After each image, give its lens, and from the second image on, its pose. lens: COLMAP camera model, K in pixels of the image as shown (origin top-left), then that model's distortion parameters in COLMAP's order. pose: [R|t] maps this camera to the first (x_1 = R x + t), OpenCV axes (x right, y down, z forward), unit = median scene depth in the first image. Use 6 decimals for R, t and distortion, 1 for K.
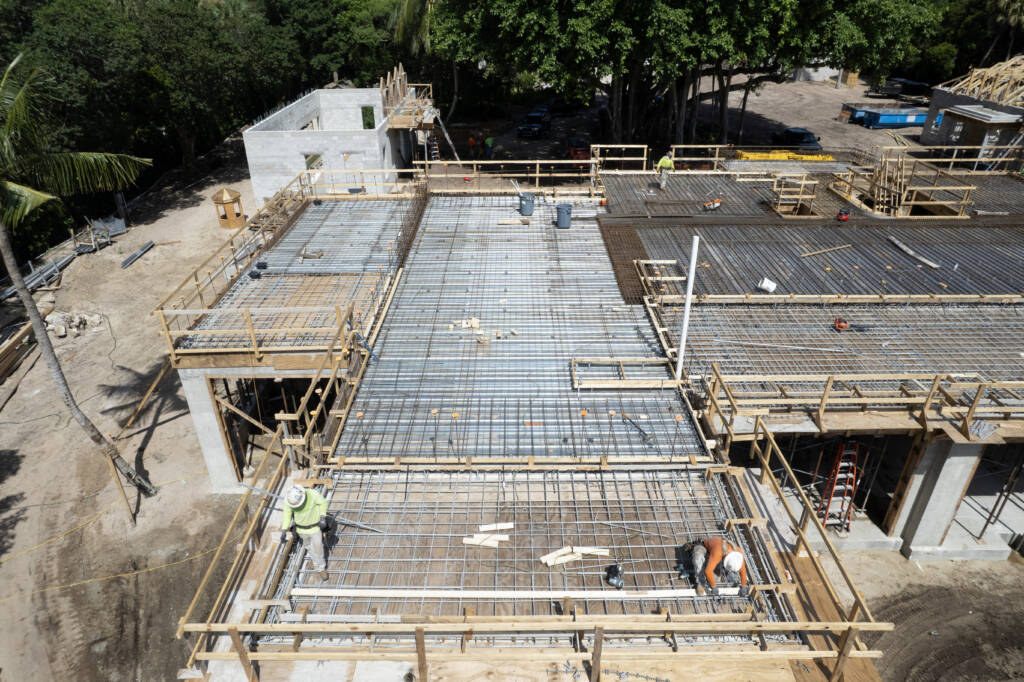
lens RADIAL K [[652.8, 0, 515.6], [0, 652.8, 343.5], [0, 0, 1]] dist [-0.070786, 0.059100]
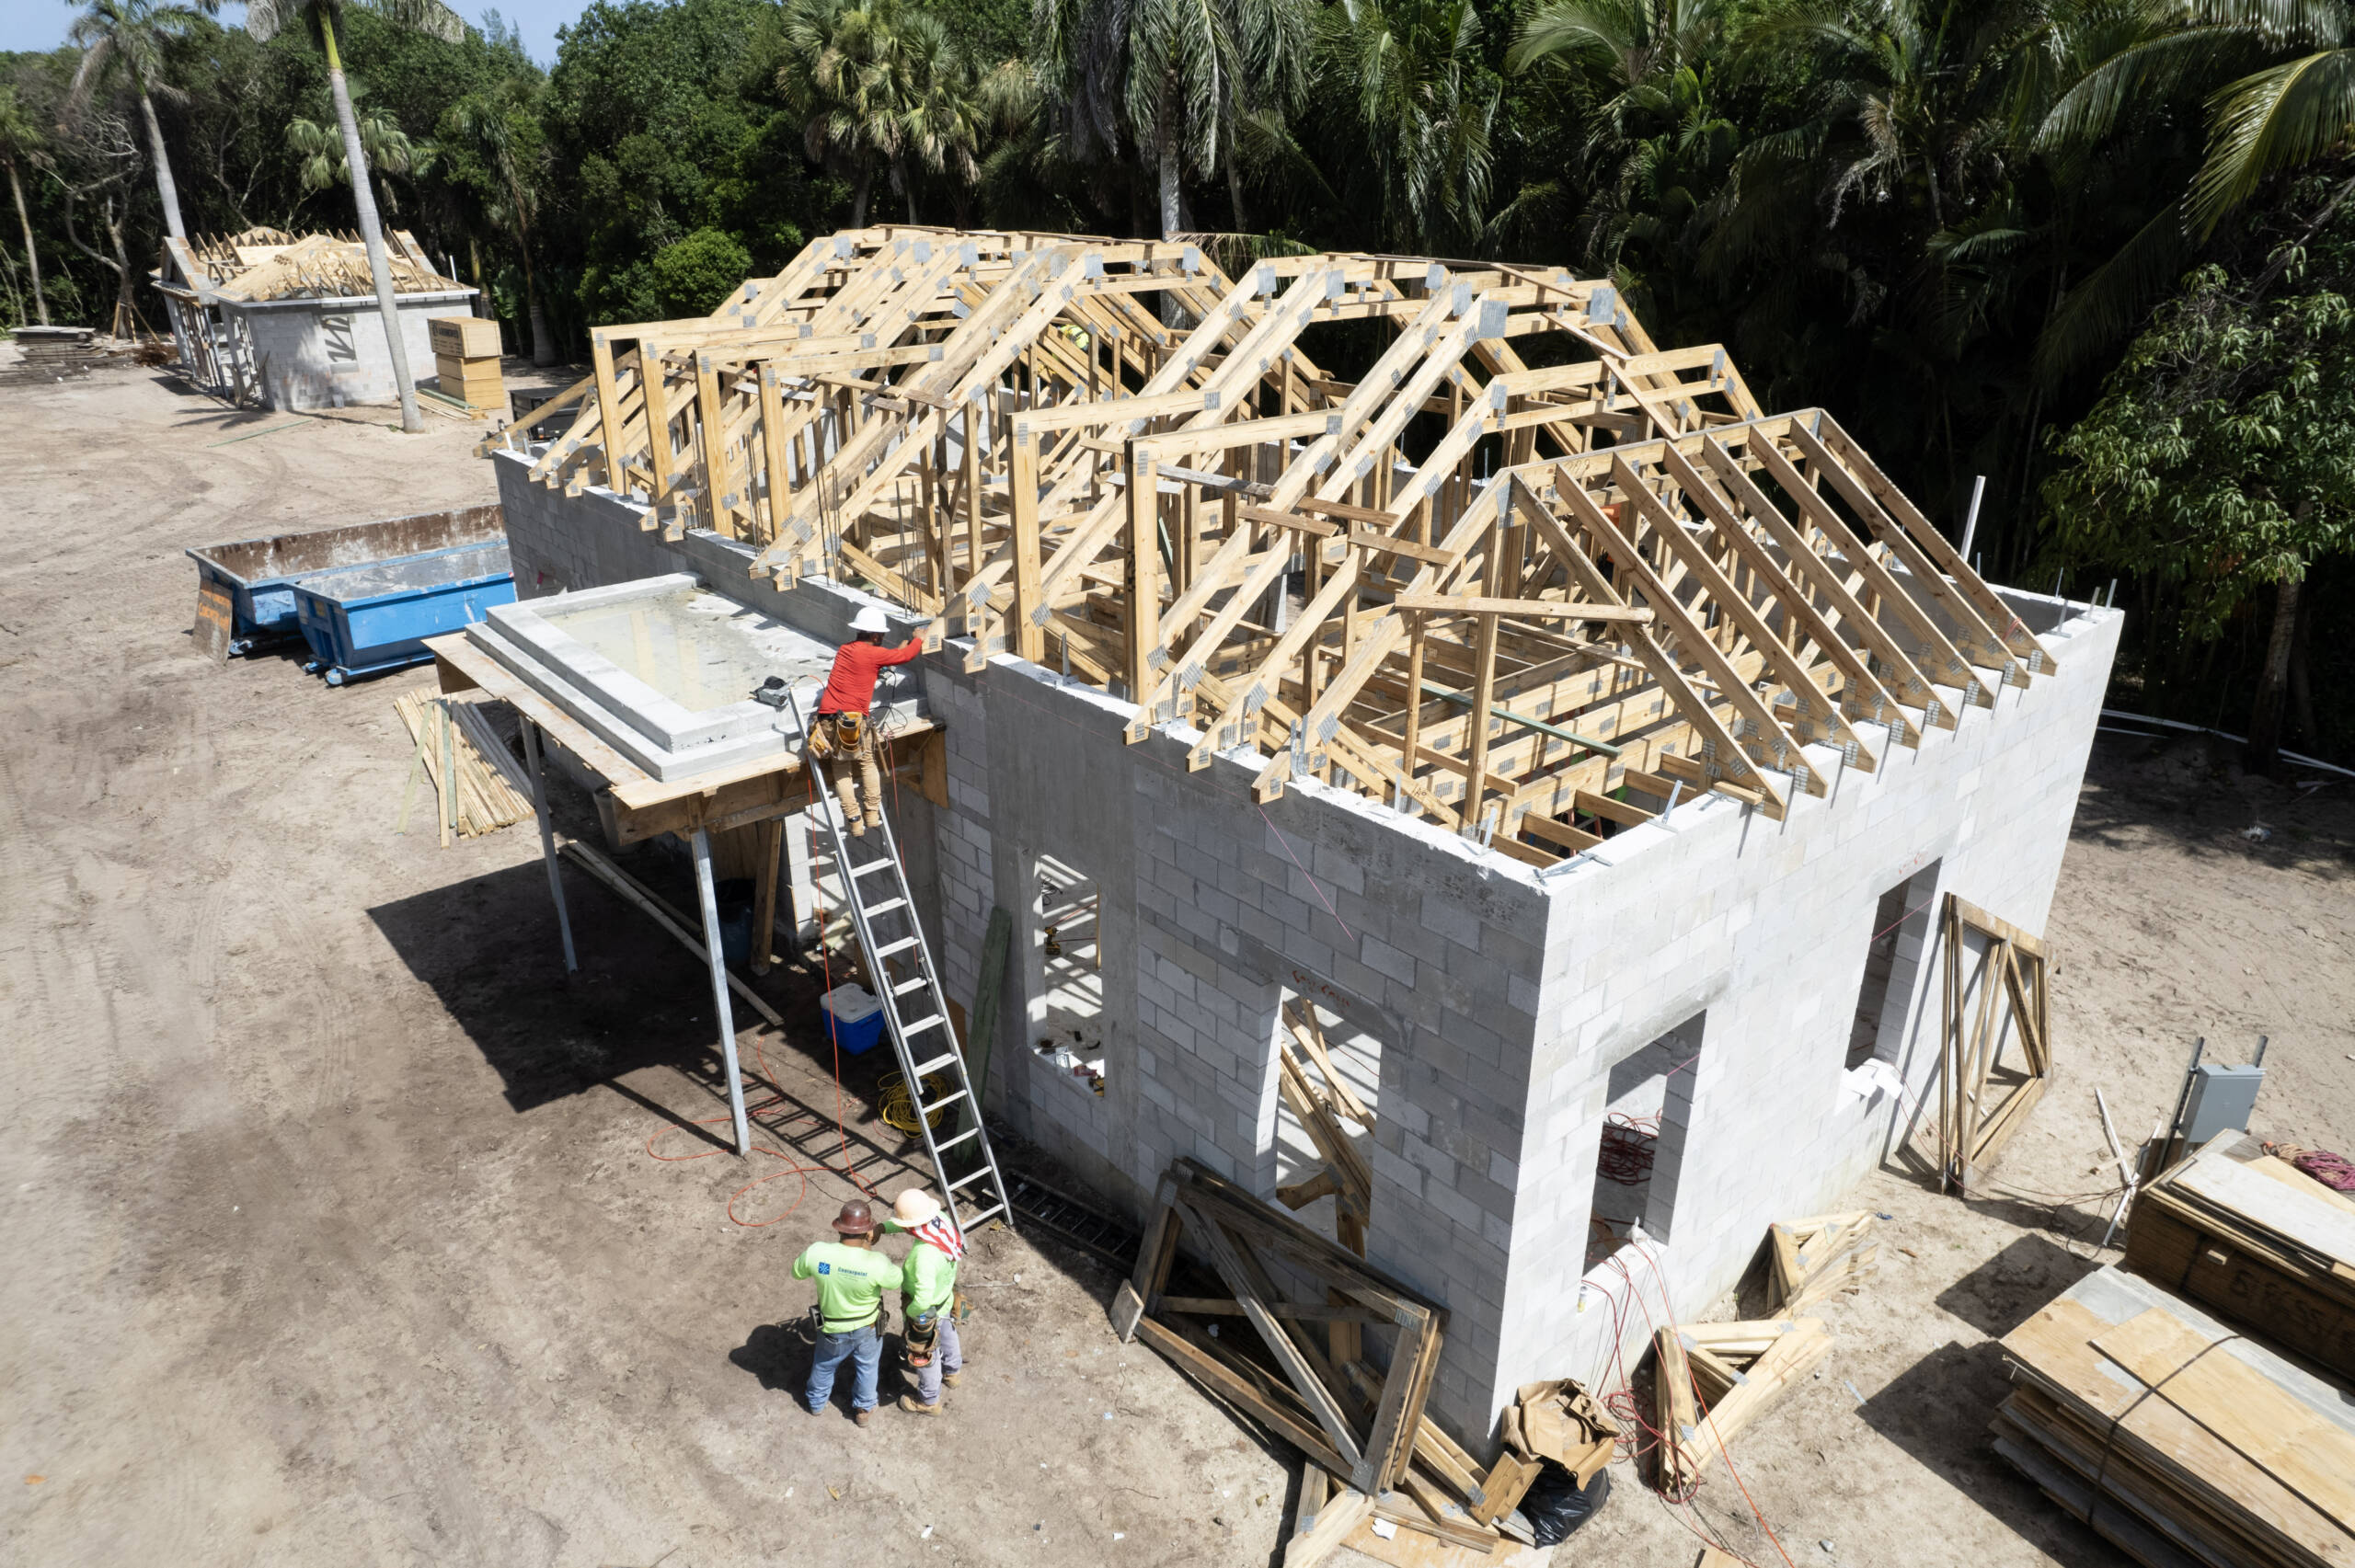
lens RADIAL K [[1501.1, 0, 1185.8], [0, 1501.1, 789.8], [0, 0, 1]] dist [-0.070786, 0.059100]
pose [[0.759726, -0.253234, 0.598907, 0.844624], [0.317929, 0.948111, -0.002414, -0.407890], [-0.567219, 0.192244, 0.800815, 0.962592]]
